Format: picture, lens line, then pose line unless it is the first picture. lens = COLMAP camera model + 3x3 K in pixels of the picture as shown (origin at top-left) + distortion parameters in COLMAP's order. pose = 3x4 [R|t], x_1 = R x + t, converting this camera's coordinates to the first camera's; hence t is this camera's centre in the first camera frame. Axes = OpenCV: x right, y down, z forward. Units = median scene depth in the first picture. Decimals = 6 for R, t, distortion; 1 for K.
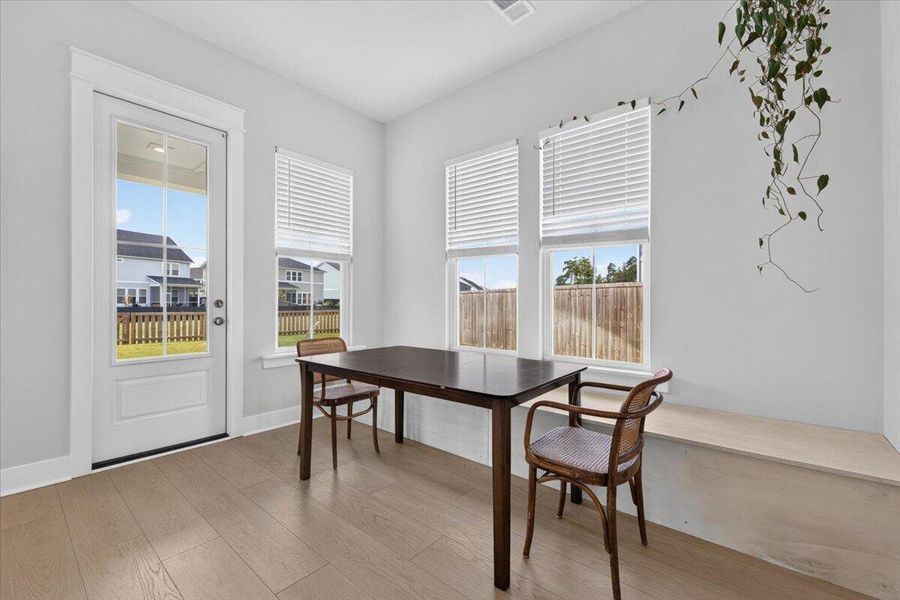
lens RADIAL K [[379.1, 0, 450.0], [0, 379.1, 300.0], [0, 0, 1]] dist [0.002072, -0.000196]
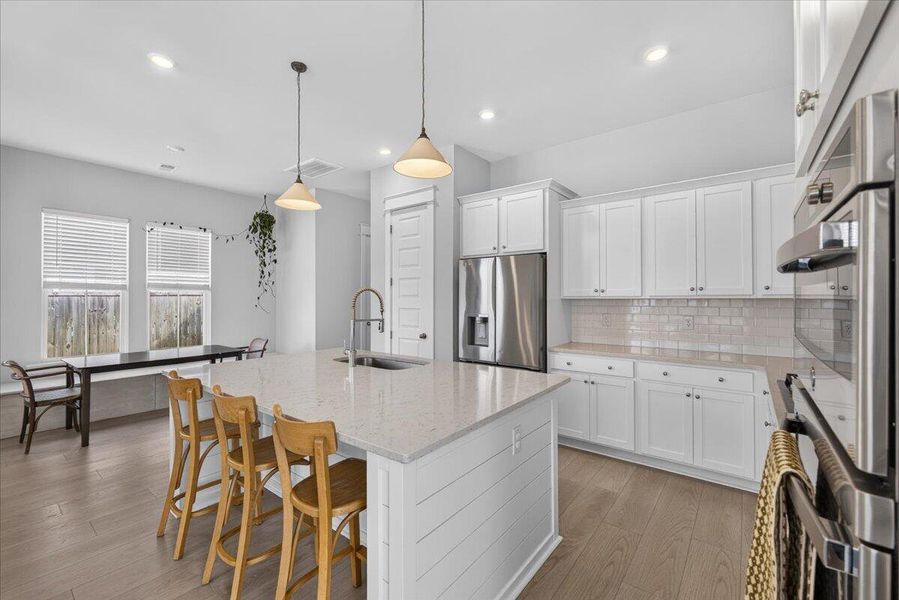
lens RADIAL K [[375.7, 0, 449.8], [0, 375.7, 296.1], [0, 0, 1]] dist [-0.000258, -0.000508]
pose [[-0.031420, 0.003147, 0.999501, -1.596867], [-0.003597, 0.999988, -0.003261, -0.108869], [-0.999500, -0.003698, -0.031408, -0.344115]]
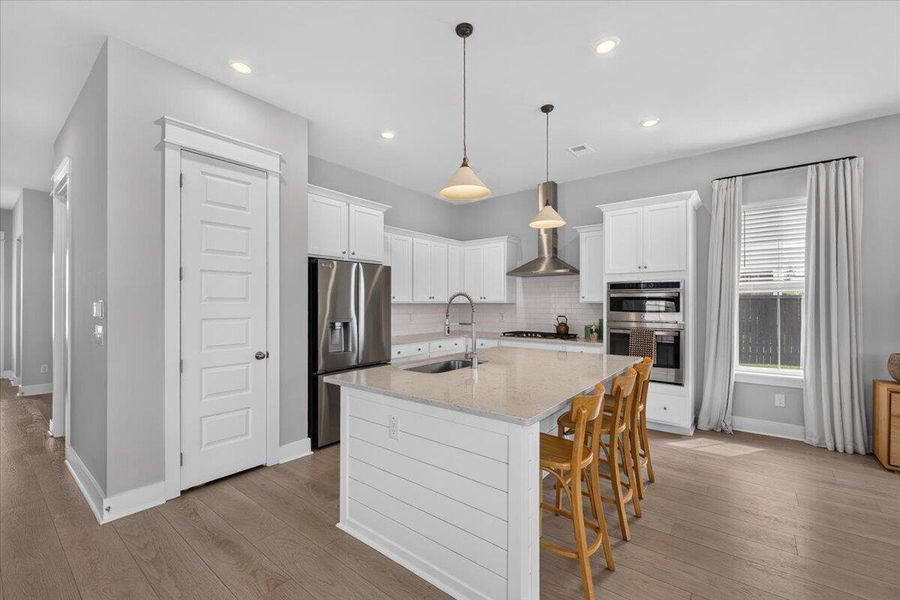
lens RADIAL K [[380.8, 0, 454.6], [0, 380.8, 299.4], [0, 0, 1]] dist [-0.000812, -0.001007]
pose [[-0.999655, -0.004259, -0.025934, -0.591556], [-0.003848, 0.999867, -0.015872, -0.098422], [0.025998, -0.015767, -0.999538, 0.835170]]
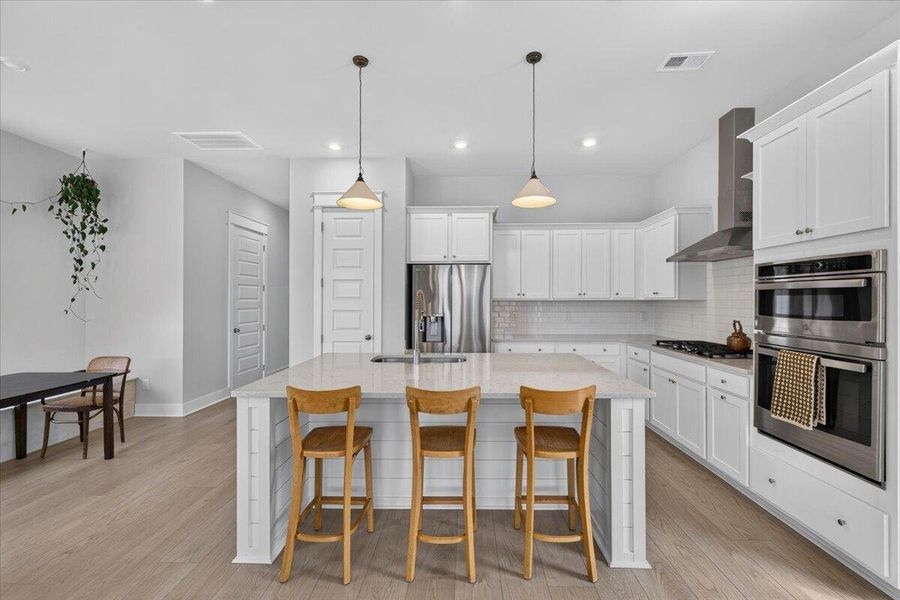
lens RADIAL K [[376.1, 0, 450.3], [0, 376.1, 296.1], [0, 0, 1]] dist [-0.000258, -0.000508]
pose [[-0.614842, 0.003173, 0.788644, -1.491985], [-0.005018, 0.999956, -0.007935, -0.110740], [-0.788635, -0.008837, -0.614799, 0.405564]]
